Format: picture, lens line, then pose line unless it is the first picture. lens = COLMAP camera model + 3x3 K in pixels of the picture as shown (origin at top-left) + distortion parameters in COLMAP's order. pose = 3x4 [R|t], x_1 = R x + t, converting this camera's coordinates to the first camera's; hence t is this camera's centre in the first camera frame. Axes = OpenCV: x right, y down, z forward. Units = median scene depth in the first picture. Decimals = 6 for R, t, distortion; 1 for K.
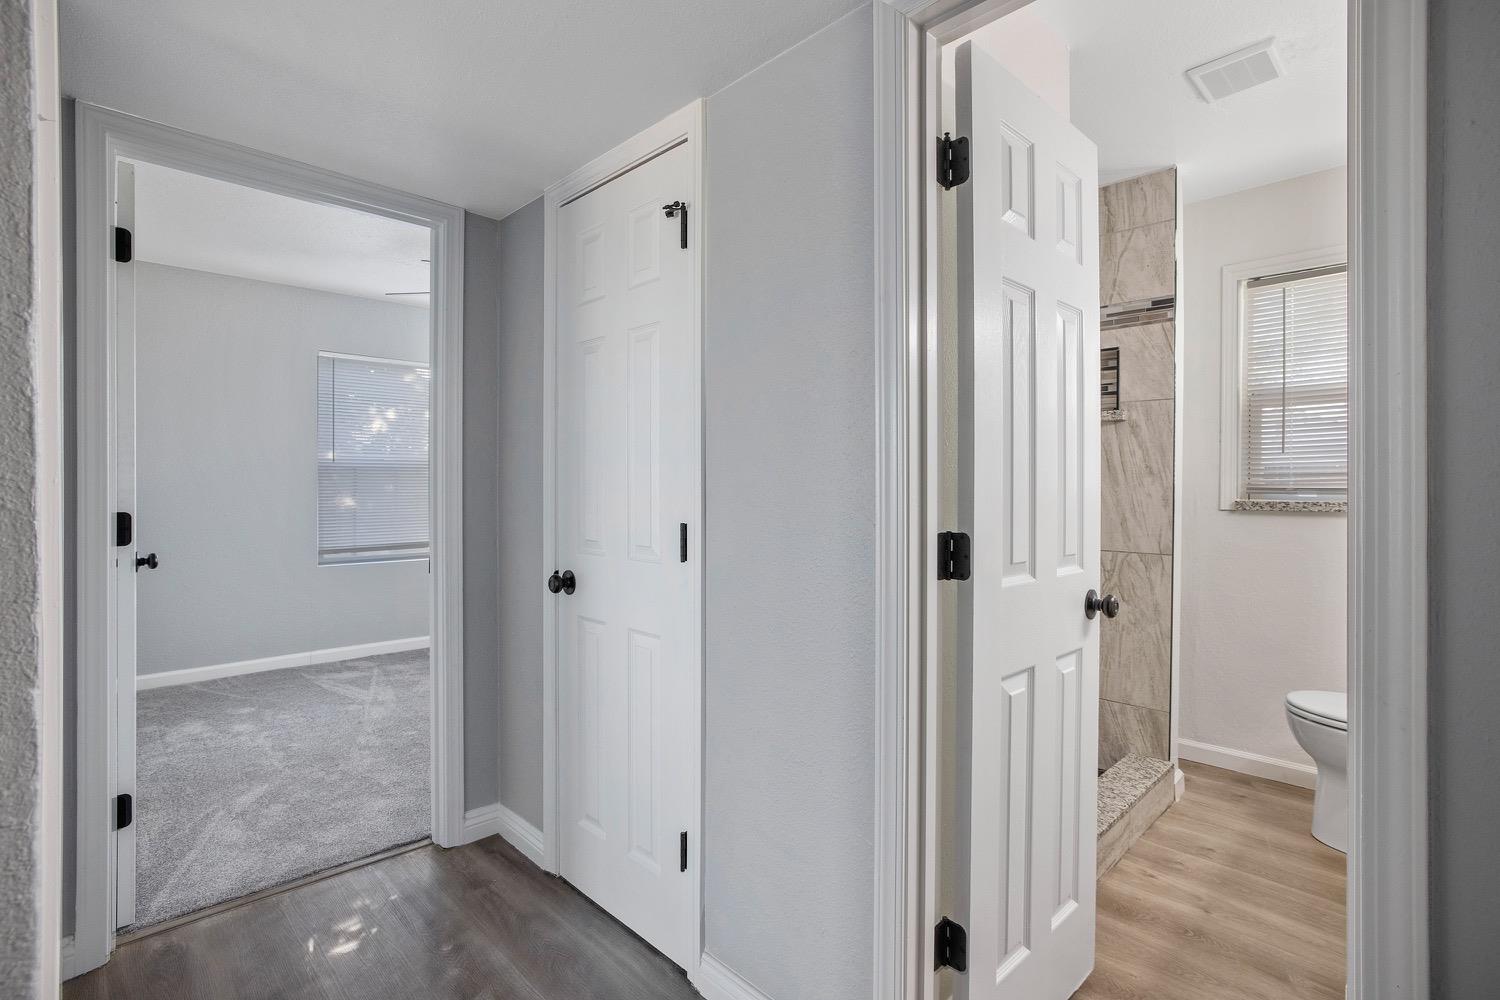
lens RADIAL K [[722.8, 0, 751.7], [0, 722.8, 493.7], [0, 0, 1]] dist [-0.024287, -0.000011]
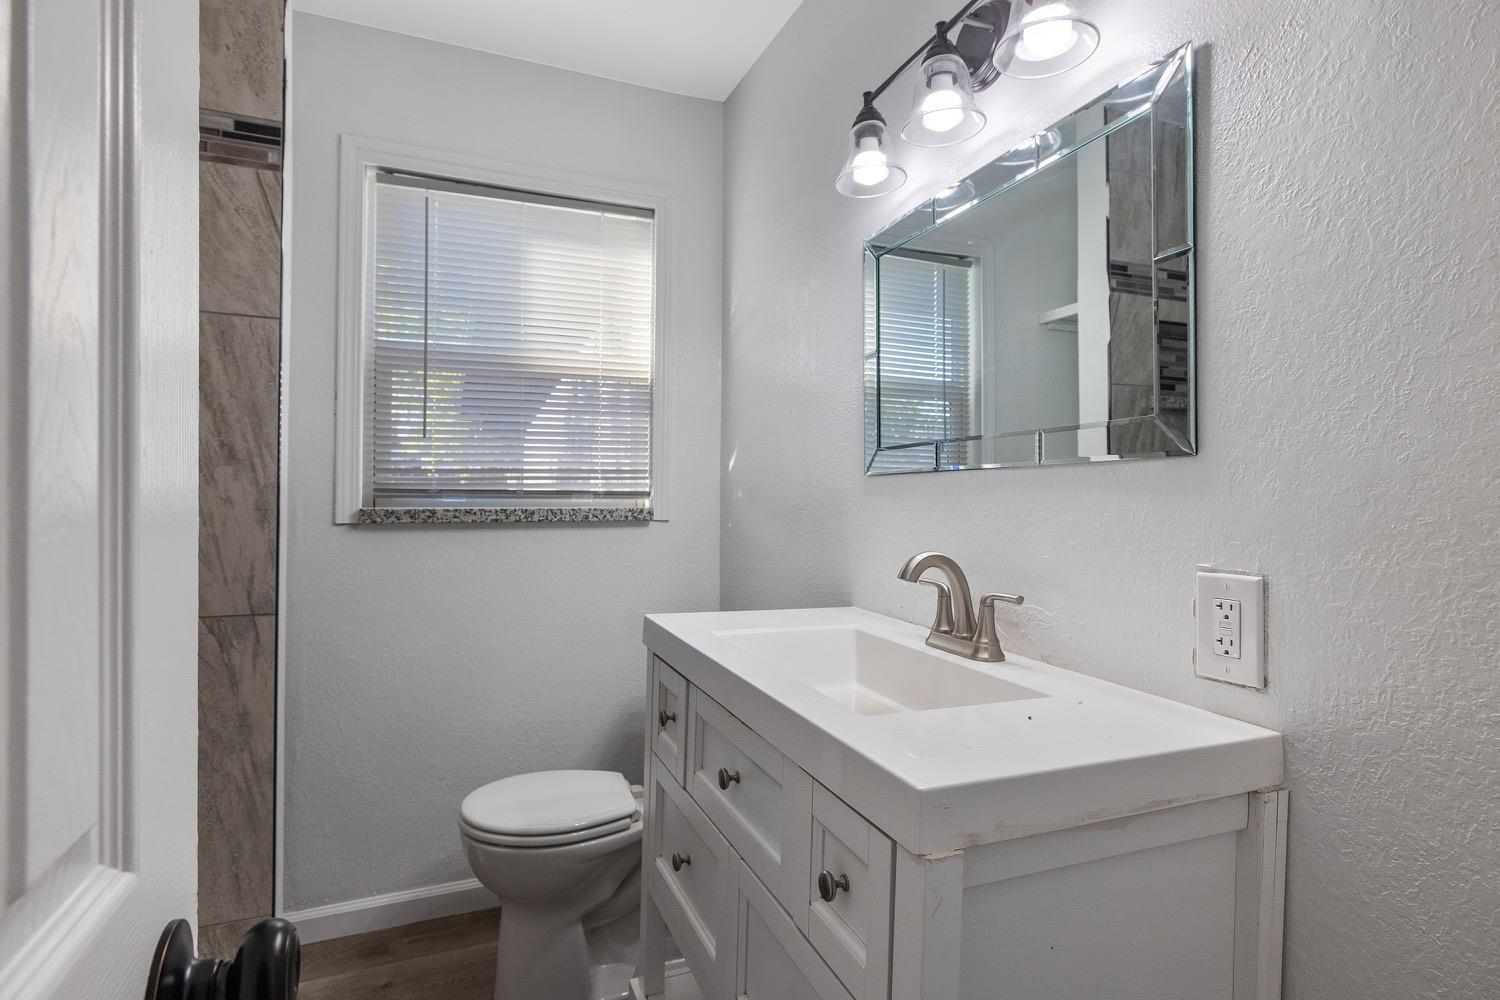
lens RADIAL K [[763.5, 0, 753.3], [0, 763.5, 493.2], [0, 0, 1]] dist [-0.000598, -0.000639]
pose [[0.380267, 0.002477, 0.924874, 0.195081], [0.005801, 0.999970, -0.005063, 0.001271], [-0.924859, 0.007291, 0.380241, 0.448305]]
